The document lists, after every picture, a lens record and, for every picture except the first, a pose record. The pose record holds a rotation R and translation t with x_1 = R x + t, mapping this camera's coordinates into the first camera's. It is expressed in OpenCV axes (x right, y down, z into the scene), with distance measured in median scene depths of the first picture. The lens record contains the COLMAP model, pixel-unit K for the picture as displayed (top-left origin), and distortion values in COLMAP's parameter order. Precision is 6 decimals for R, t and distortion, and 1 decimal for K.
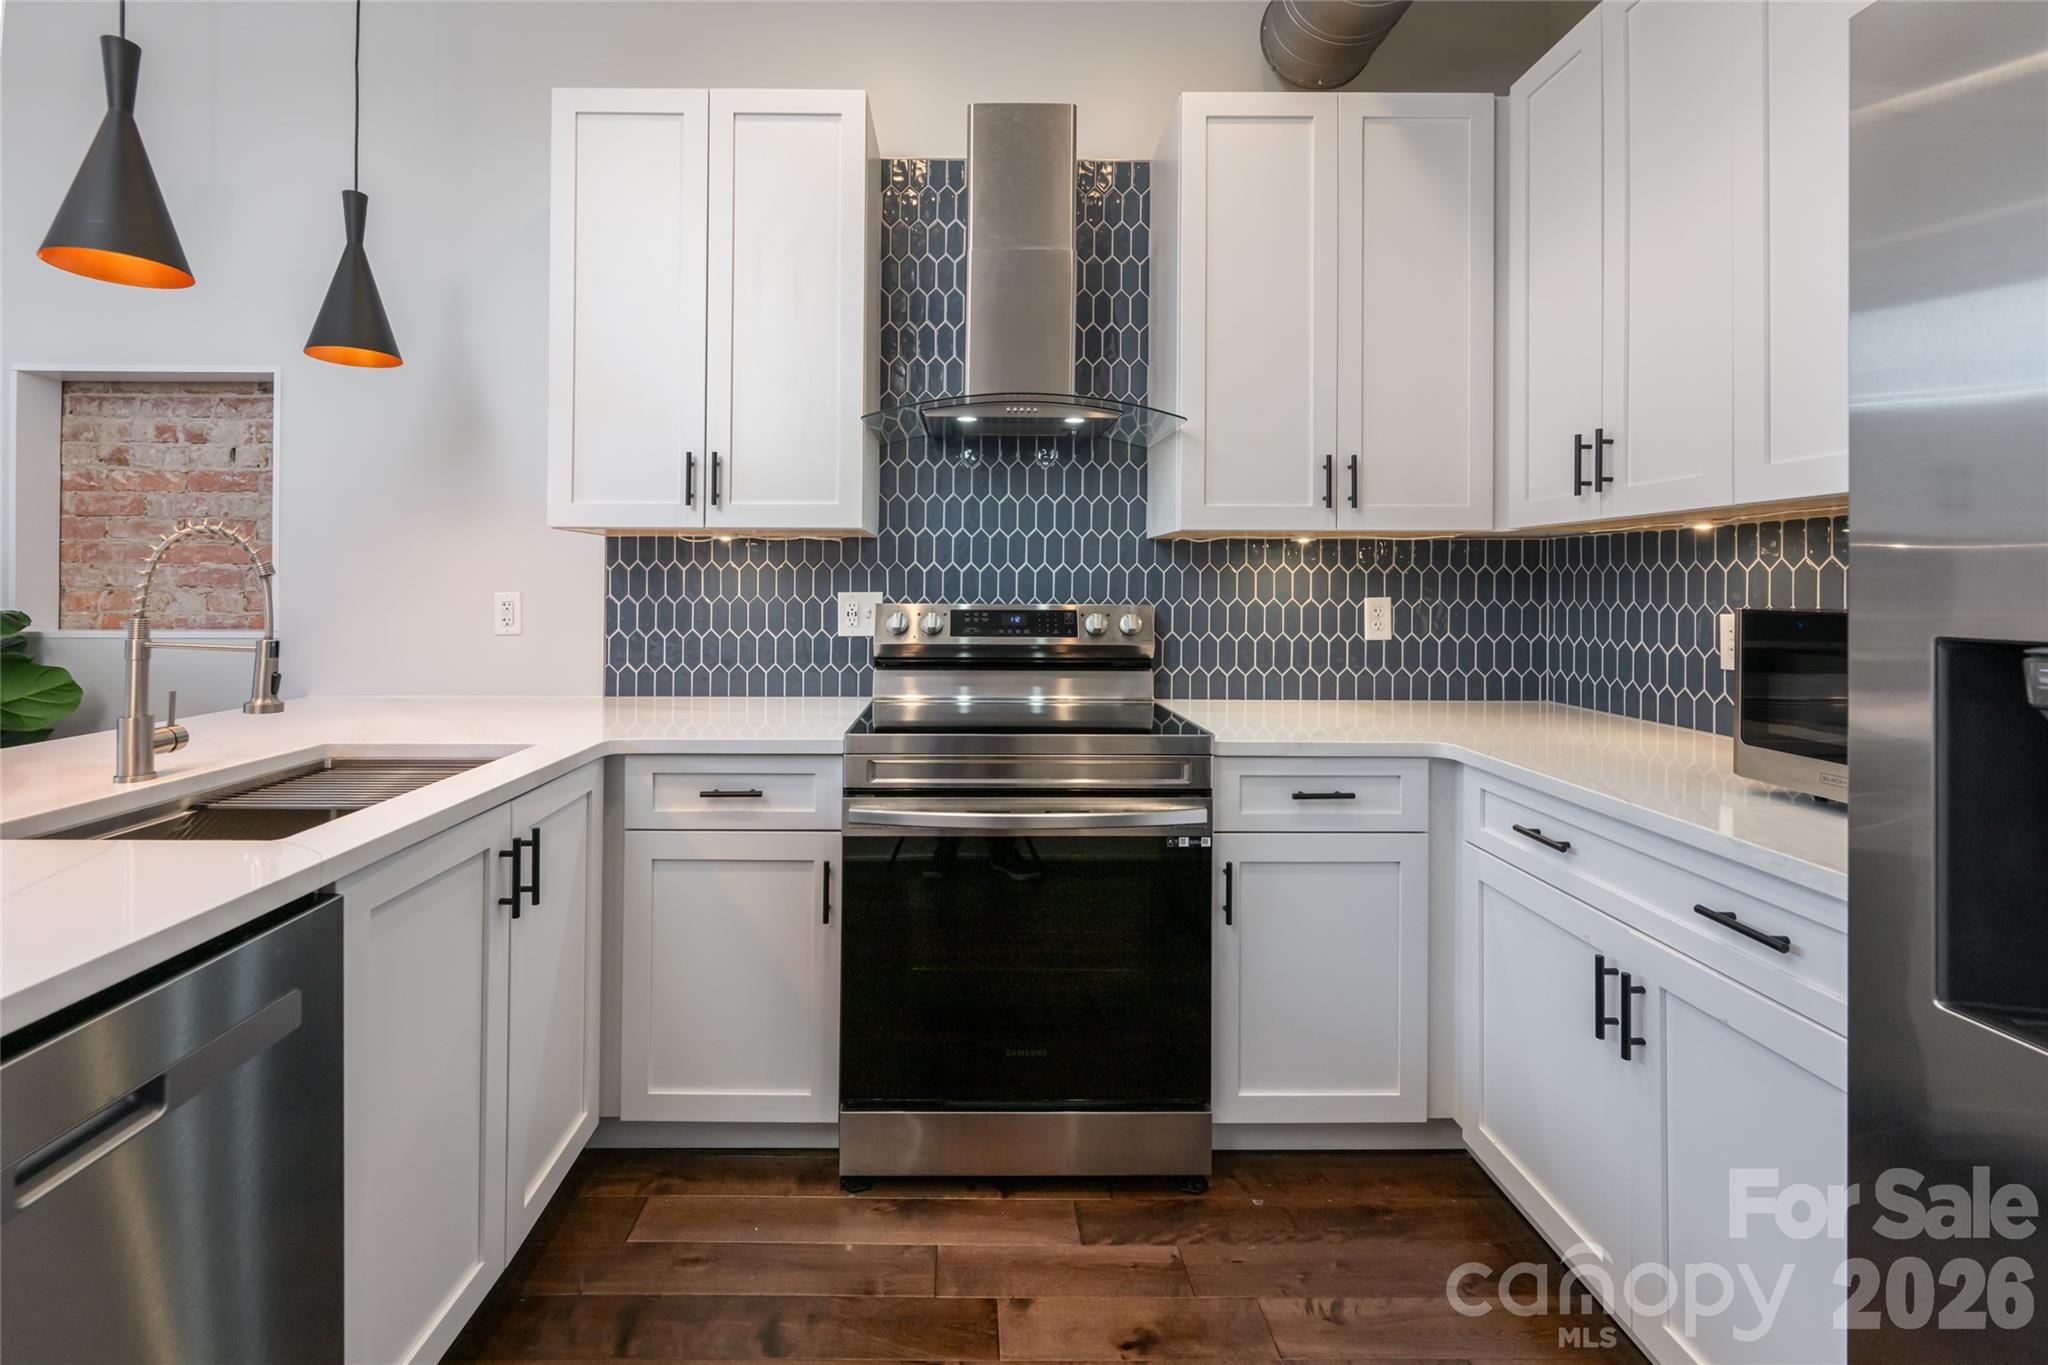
lens RADIAL K [[976.8, 0, 981.5], [0, 976.8, 560.1], [0, 0, 1]] dist [0.004194, 0.001088]
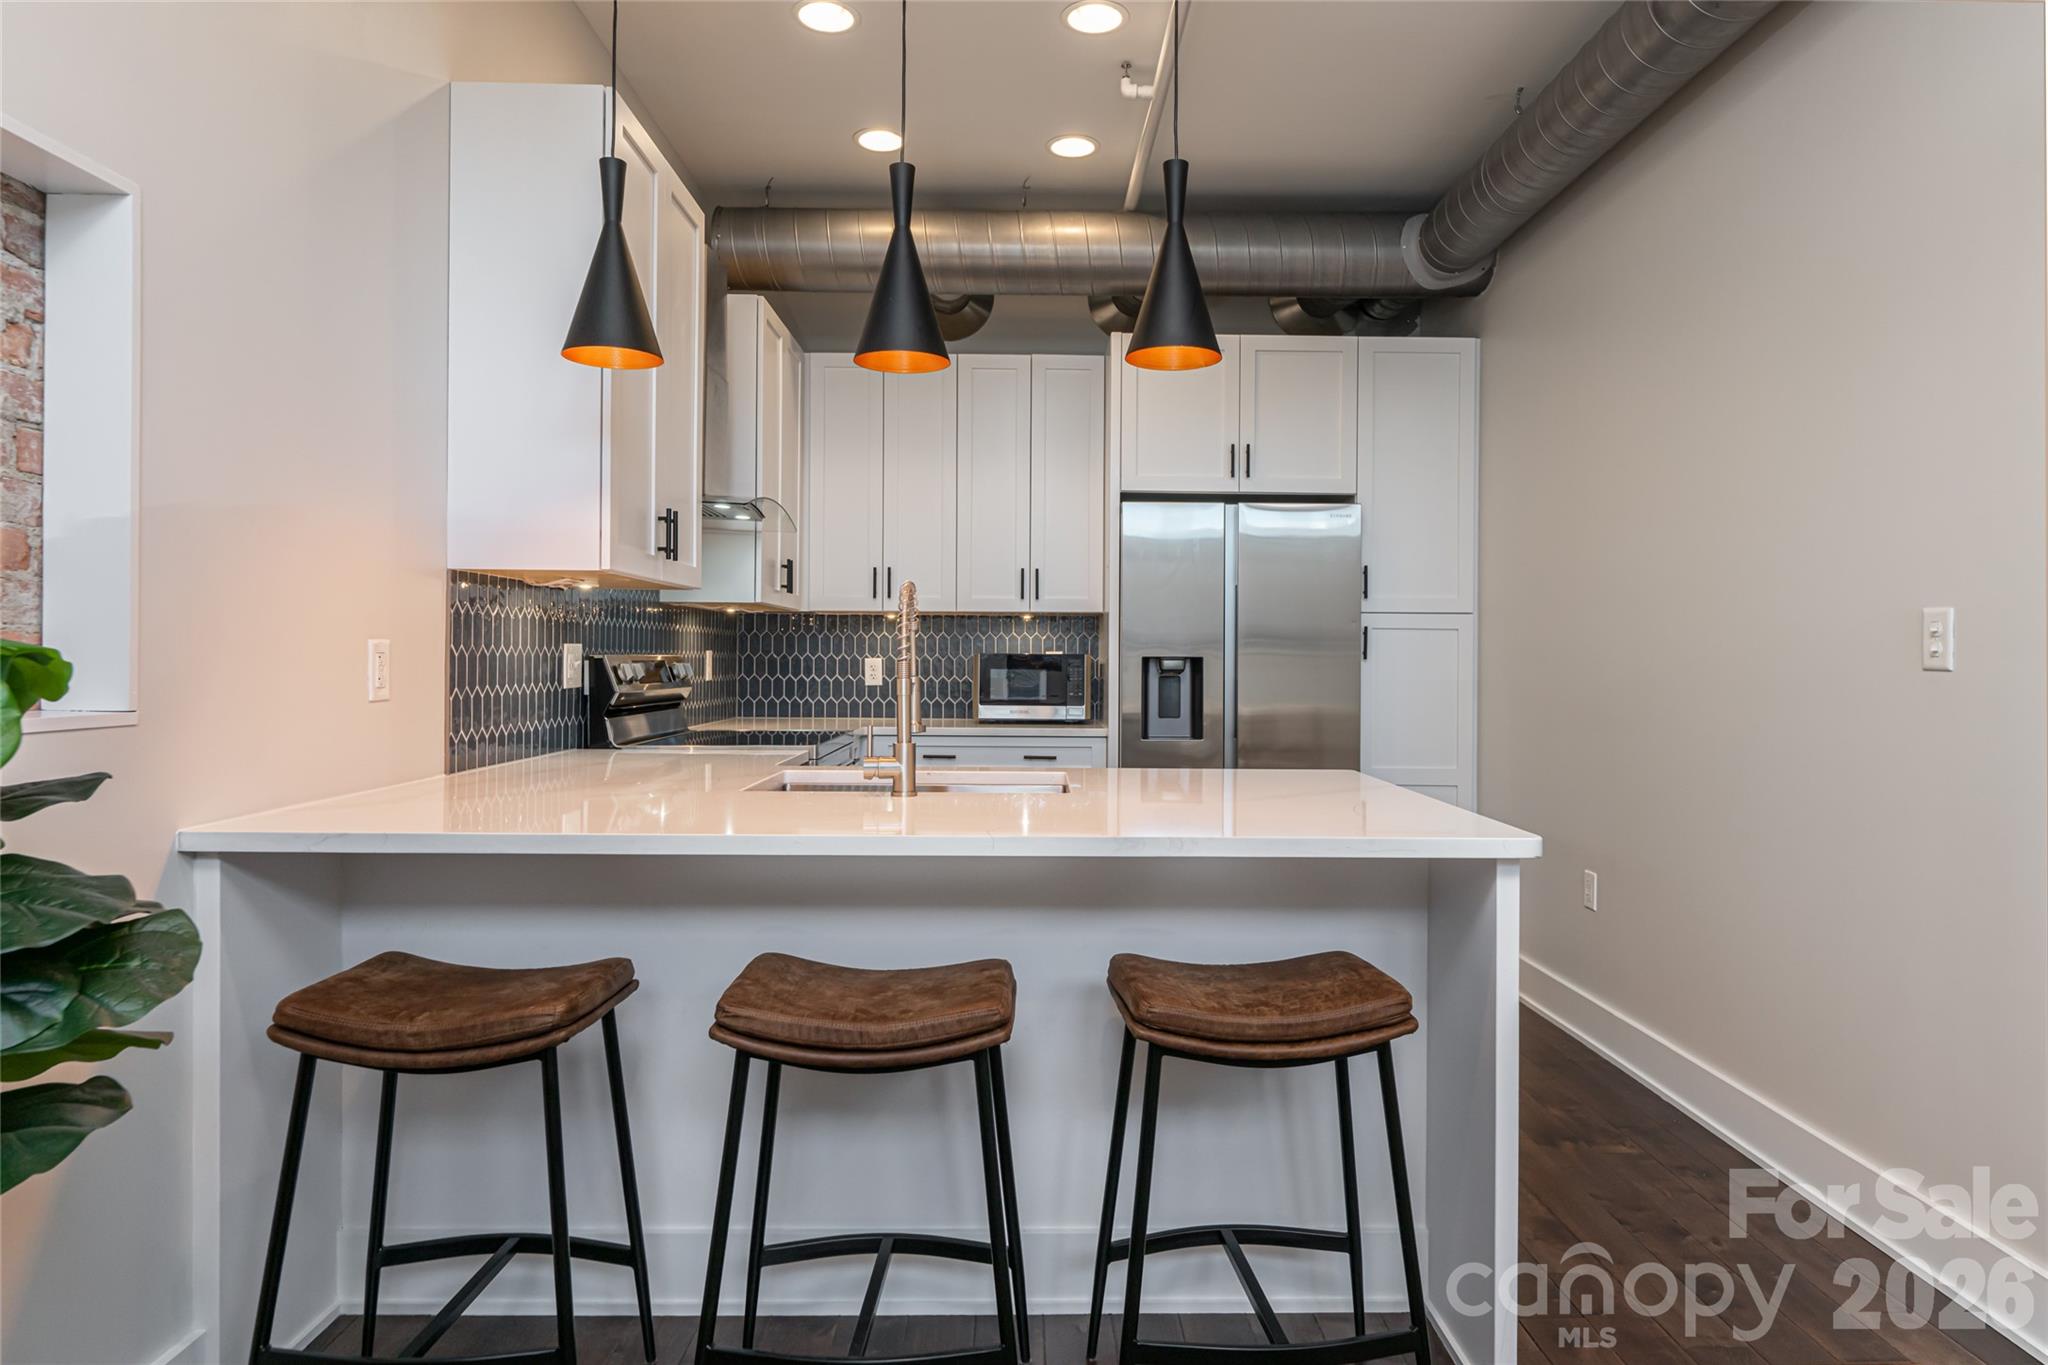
lens RADIAL K [[1188.4, 0, 1036.4], [0, 1188.4, 671.2], [0, 0, 1]] dist [-0.014314, 0.000369]
pose [[-0.017068, -0.013637, 0.999761, -1.336871], [-0.025388, 0.999591, 0.013202, 0.032714], [-0.999532, -0.025156, -0.017407, 0.547436]]
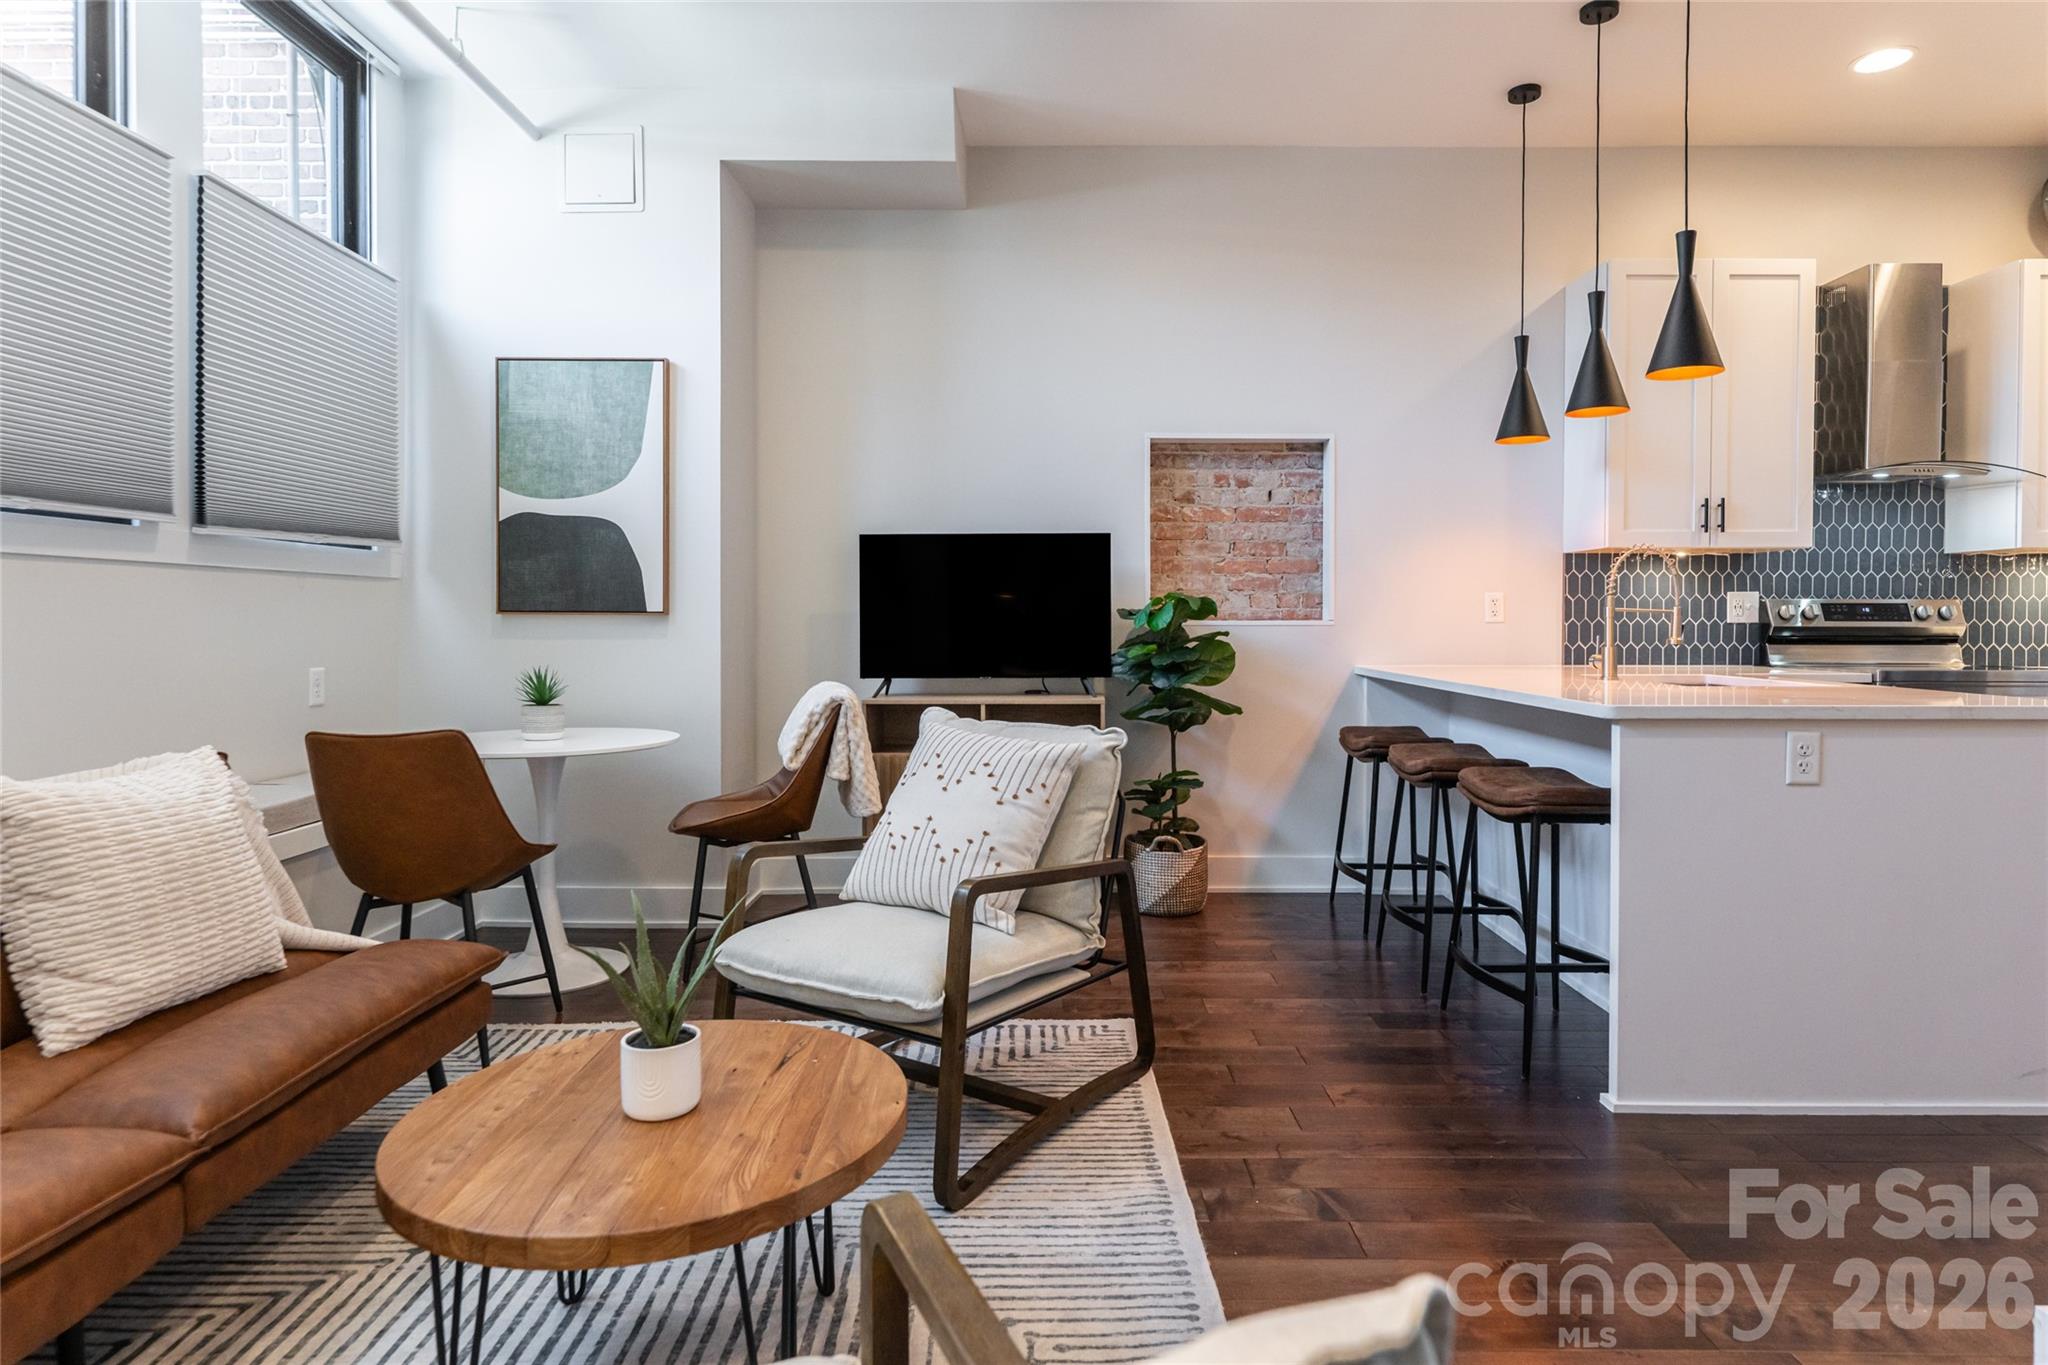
lens RADIAL K [[1122.2, 0, 1036.1], [0, 1122.2, 638.4], [0, 0, 1]] dist [-0.004438, 0.002559]
pose [[0.999997, -0.001896, -0.001753, -1.150611], [0.001955, 0.999414, 0.034182, 0.042590], [0.001687, -0.034185, 0.999414, -0.637533]]
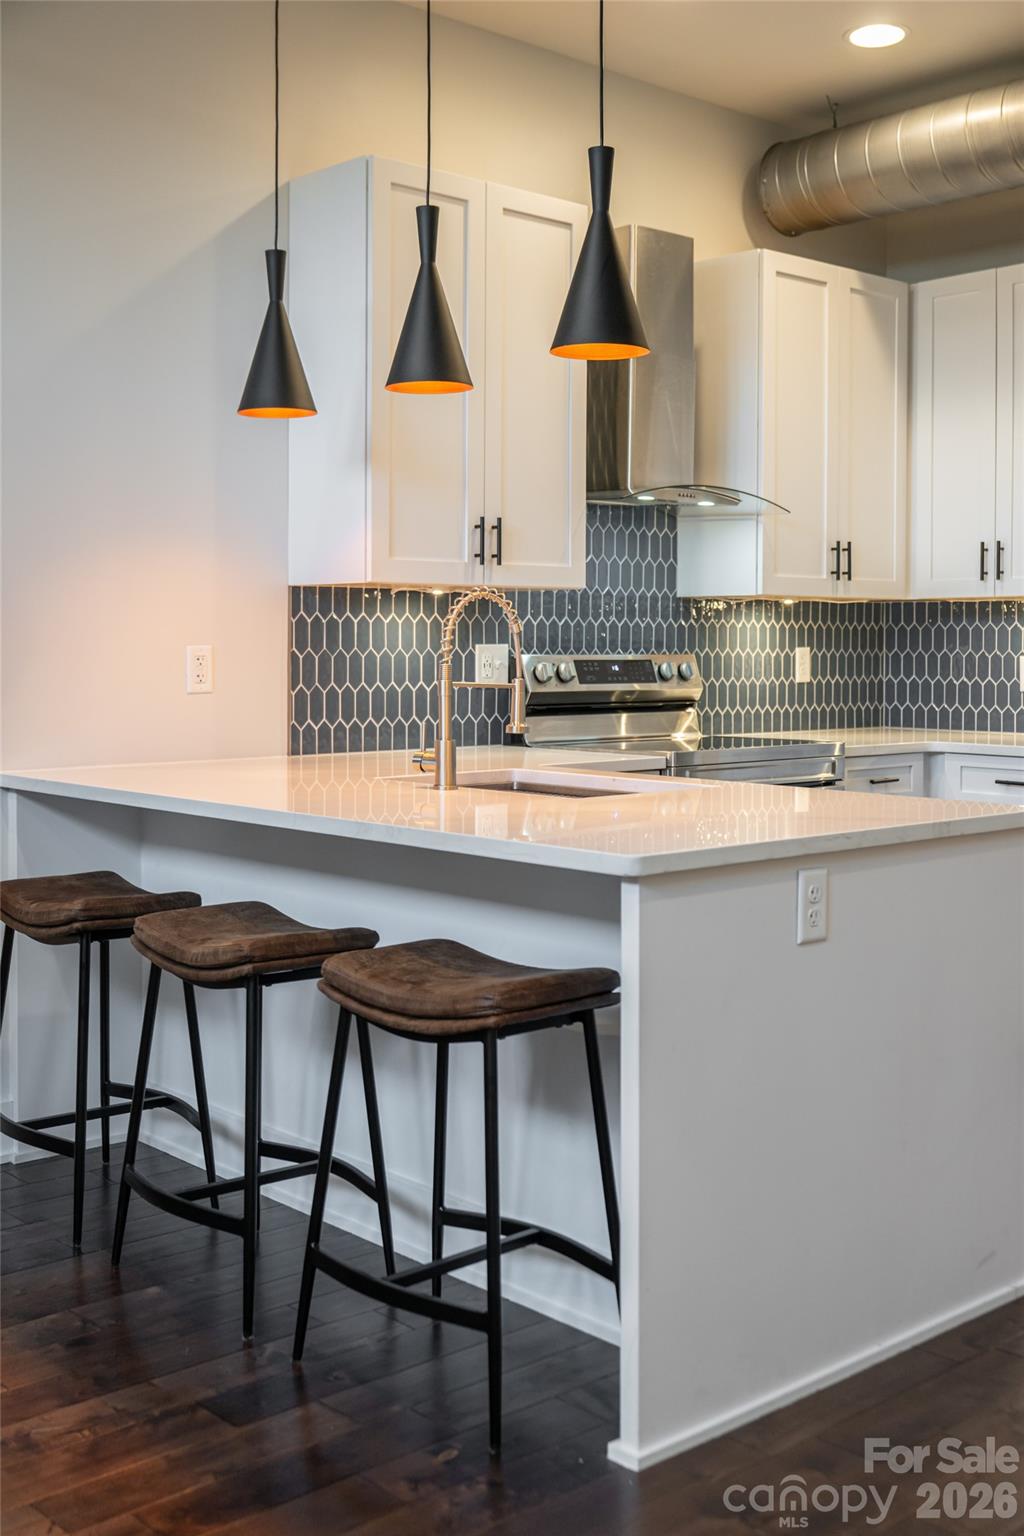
lens RADIAL K [[1742.7, 0, 501.8], [0, 1742.7, 671.5], [0, 0, 1]] dist [0.013453, 0.000000]
pose [[0.737801, -0.012276, 0.674906, -1.364229], [-0.012903, 0.999395, 0.032284, 0.001542], [-0.674894, -0.032527, 0.737197, -0.373000]]
